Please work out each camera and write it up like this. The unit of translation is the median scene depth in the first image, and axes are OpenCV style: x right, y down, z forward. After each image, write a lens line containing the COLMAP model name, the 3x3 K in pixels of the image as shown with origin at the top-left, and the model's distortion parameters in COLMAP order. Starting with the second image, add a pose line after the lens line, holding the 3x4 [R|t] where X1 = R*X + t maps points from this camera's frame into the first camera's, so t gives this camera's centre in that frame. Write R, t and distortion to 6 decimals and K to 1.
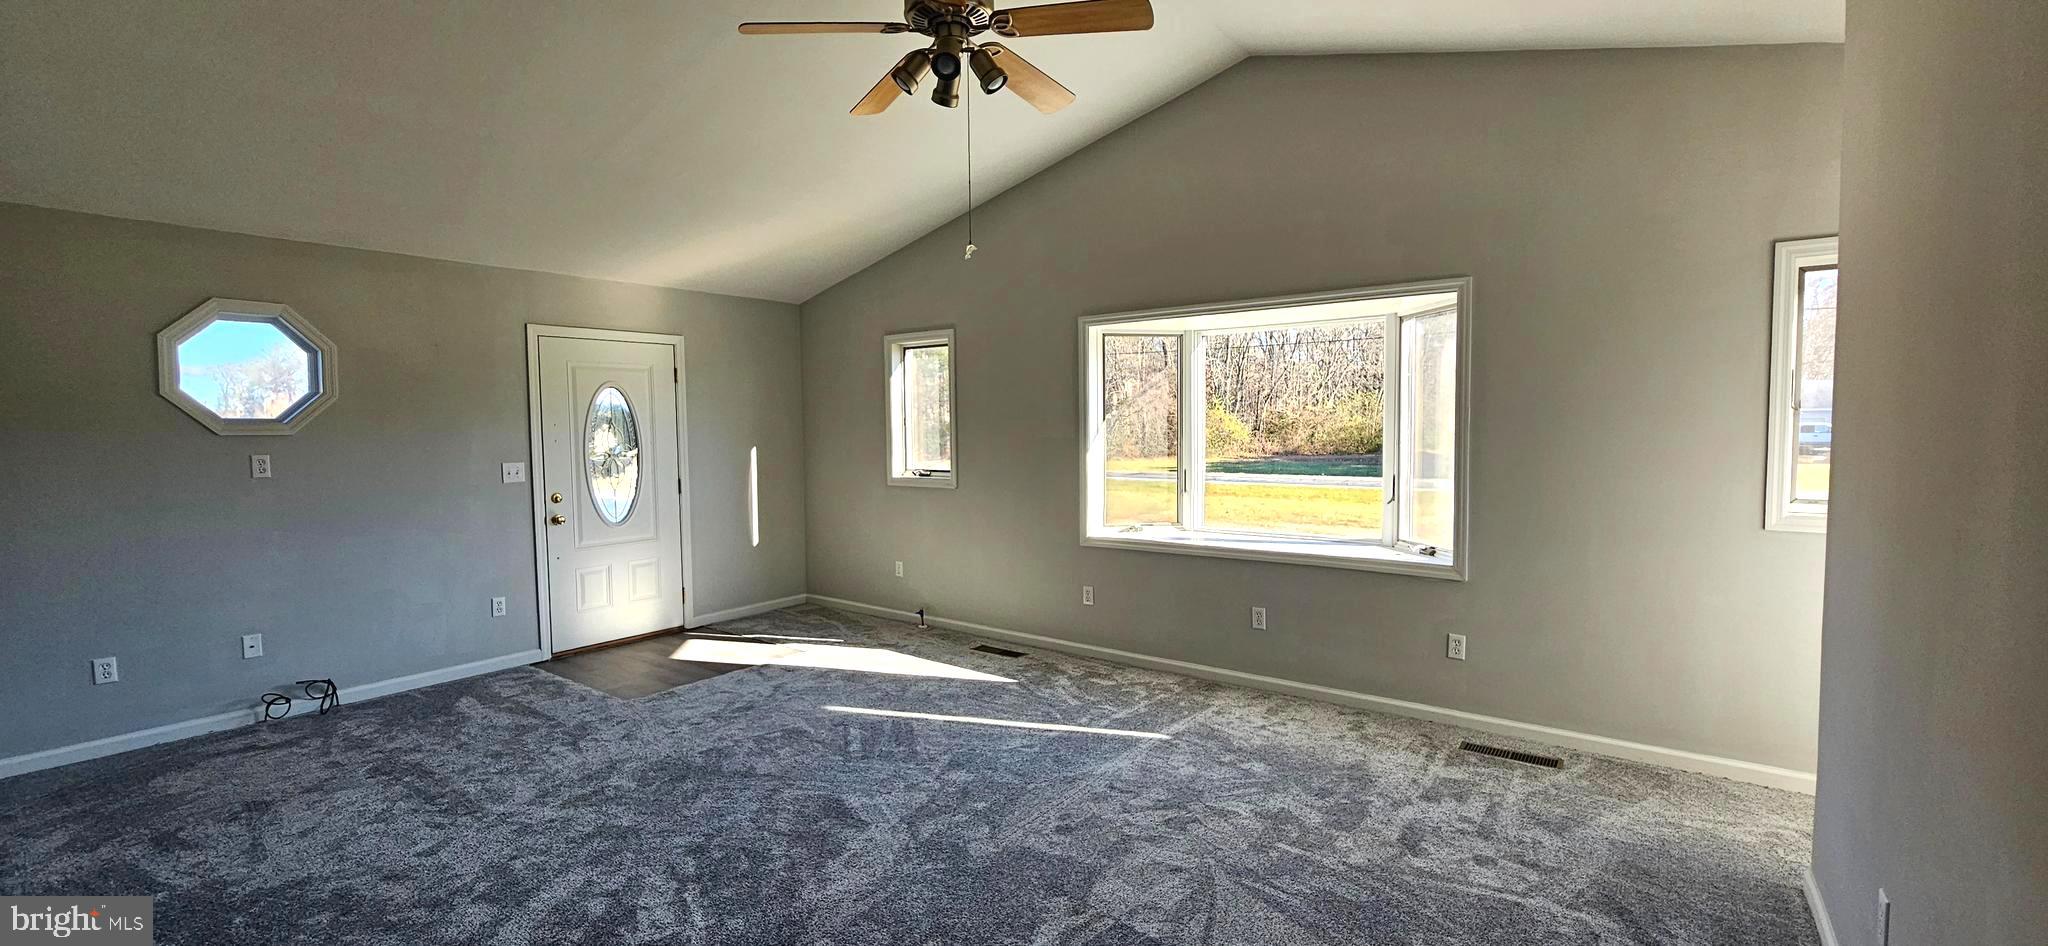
lens RADIAL K [[798.1, 0, 1024.0], [0, 798.1, 473.0], [0, 0, 1]] dist [-0.000536, 0.000055]
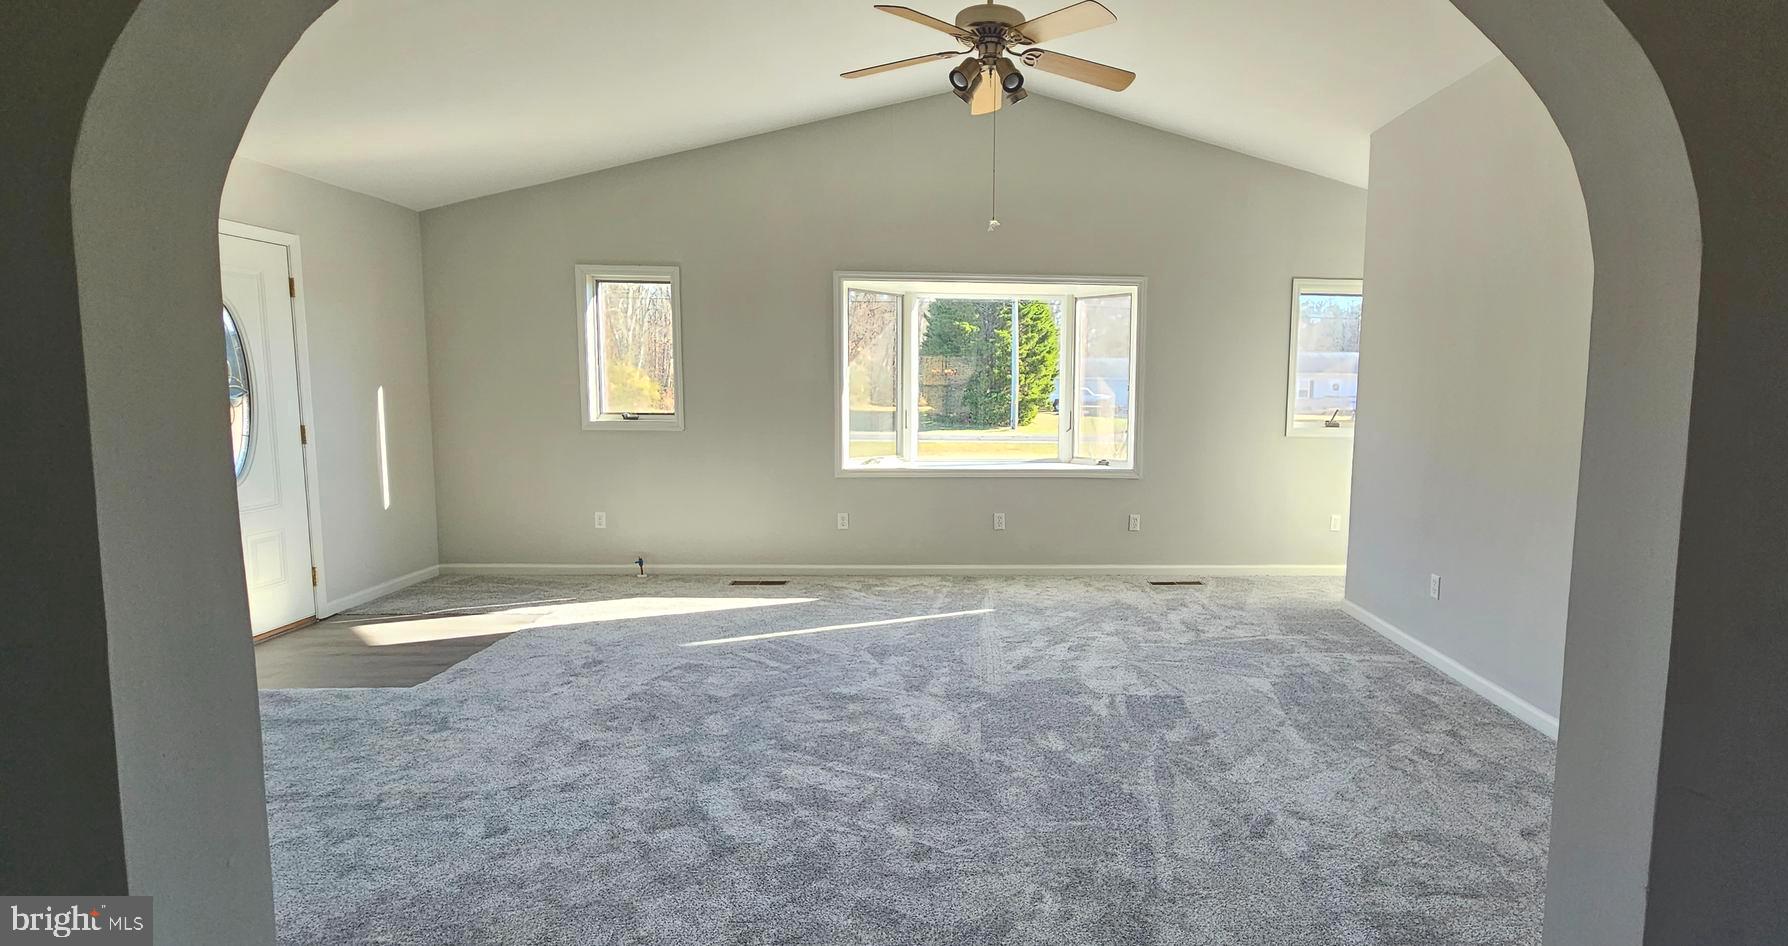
lens RADIAL K [[867.5, 0, 894.0], [0, 867.5, 473.0], [0, 0, 1]] dist [0.001059, 0.000005]
pose [[0.783762, -0.041651, 0.619663, -0.756157], [0.016900, 0.998810, 0.045759, 0.037448], [-0.620831, -0.025392, 0.783533, -0.002150]]
